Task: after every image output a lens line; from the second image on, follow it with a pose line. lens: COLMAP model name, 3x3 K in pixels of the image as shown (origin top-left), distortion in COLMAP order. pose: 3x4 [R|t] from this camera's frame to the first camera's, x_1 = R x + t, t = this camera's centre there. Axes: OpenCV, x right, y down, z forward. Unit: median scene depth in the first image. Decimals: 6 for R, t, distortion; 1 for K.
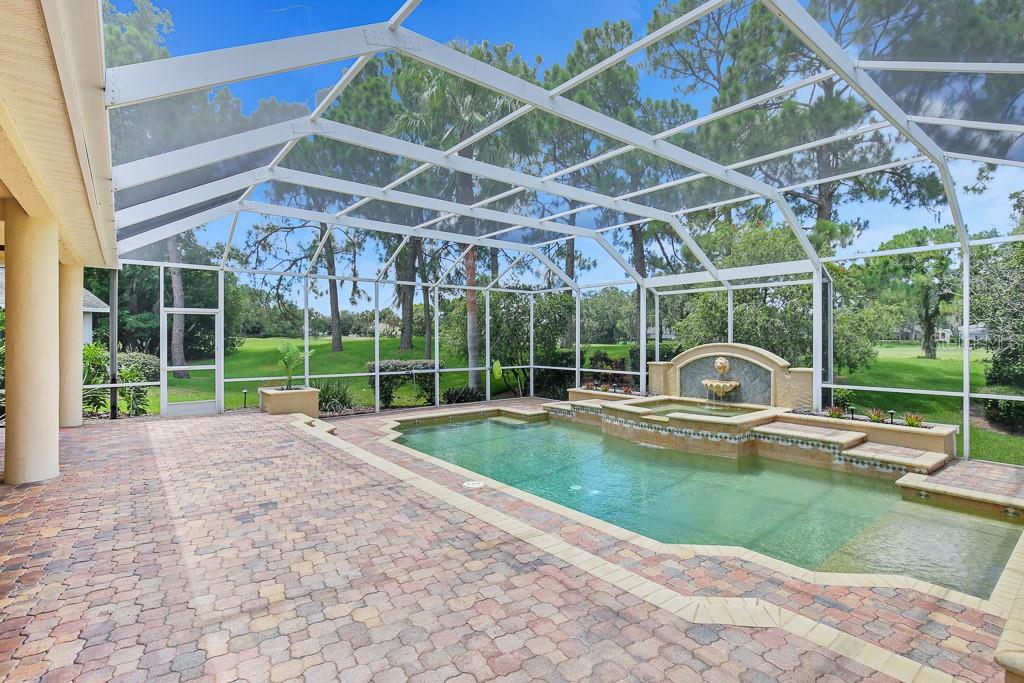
lens RADIAL K [[498.6, 0, 518.6], [0, 498.6, 340.6], [0, 0, 1]] dist [-0.023834, 0.009051]
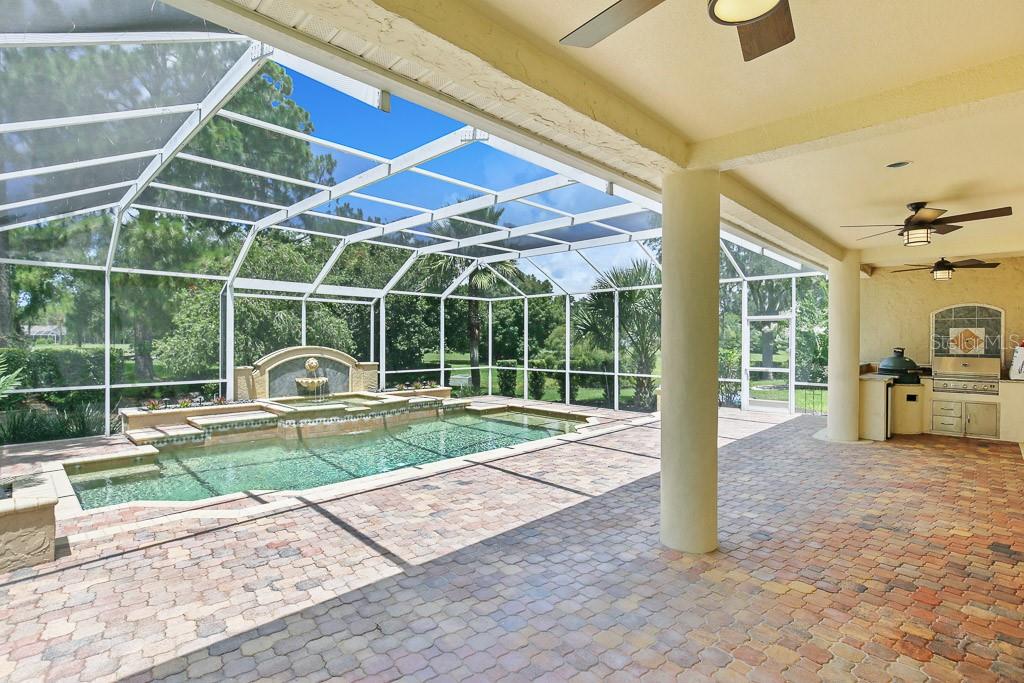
lens RADIAL K [[490.0, 0, 528.9], [0, 490.0, 342.5], [0, 0, 1]] dist [-0.002852, -0.000133]
pose [[-0.145973, -0.005078, 0.989276, -0.927257], [0.002461, 0.999982, 0.005497, -0.009333], [-0.989286, 0.003237, -0.145957, 0.751726]]
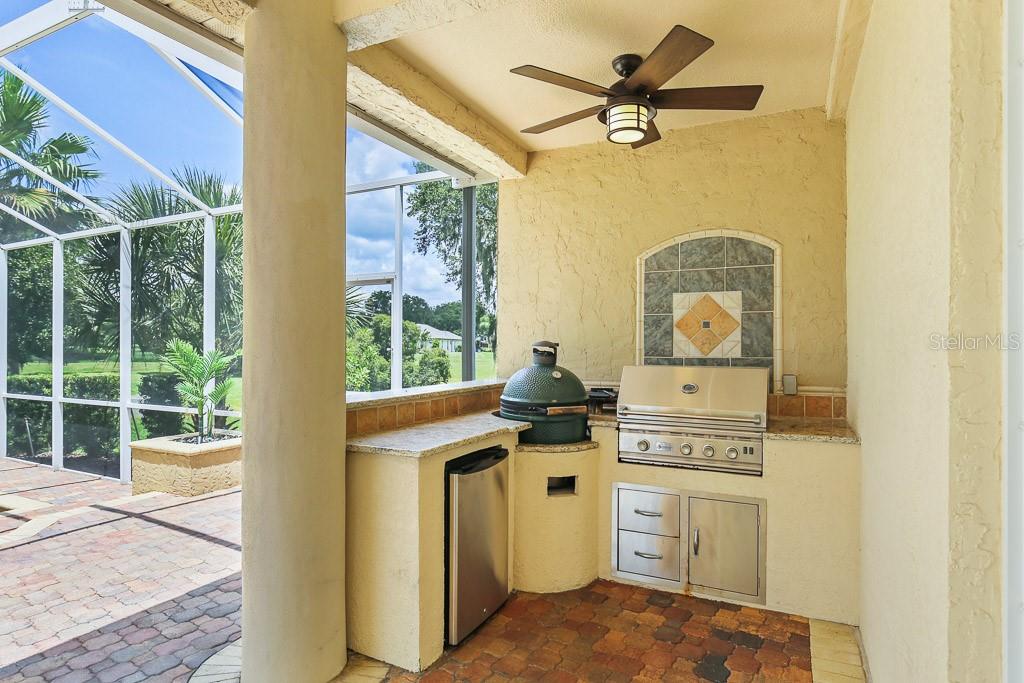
lens RADIAL K [[553.2, 0, 514.6], [0, 553.2, 344.2], [0, 0, 1]] dist [-0.011712, 0.001179]
pose [[-0.420627, -0.000362, 0.907233, -0.463188], [0.003500, 0.999992, 0.002021, 0.007734], [-0.907227, 0.004025, -0.420623, 0.120777]]
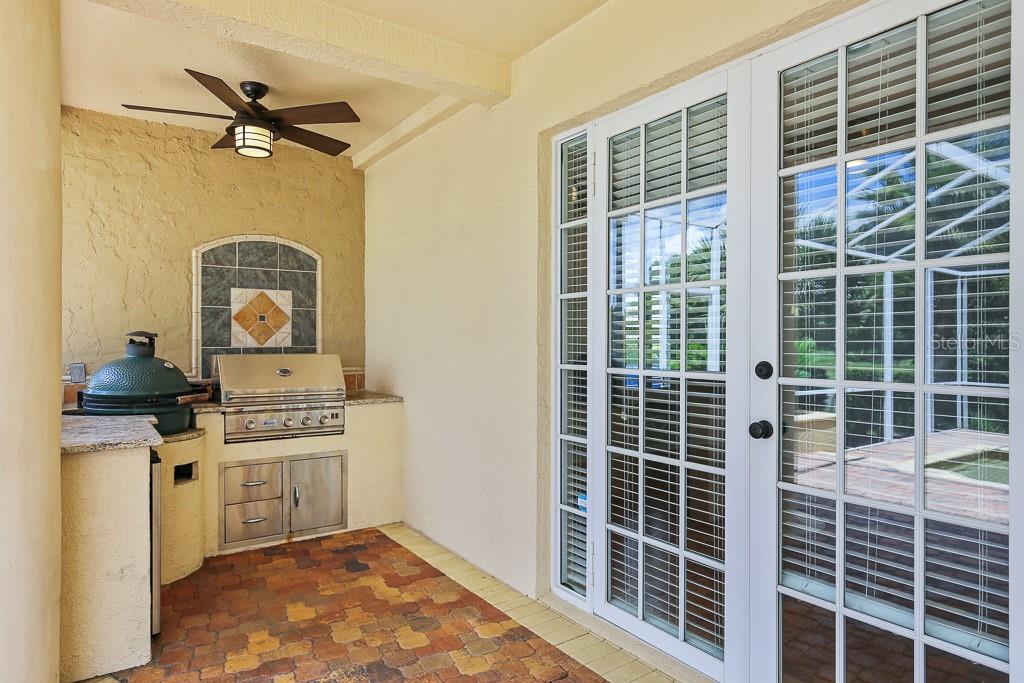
lens RADIAL K [[623.6, 0, 512.0], [0, 623.6, 341.5], [0, 0, 1]] dist [0.004044, 0.001166]
pose [[-0.996998, -0.002848, 0.077374, -0.402427], [-0.002012, 0.999939, 0.010882, 0.008170], [-0.077401, 0.010694, -0.996943, 0.326293]]
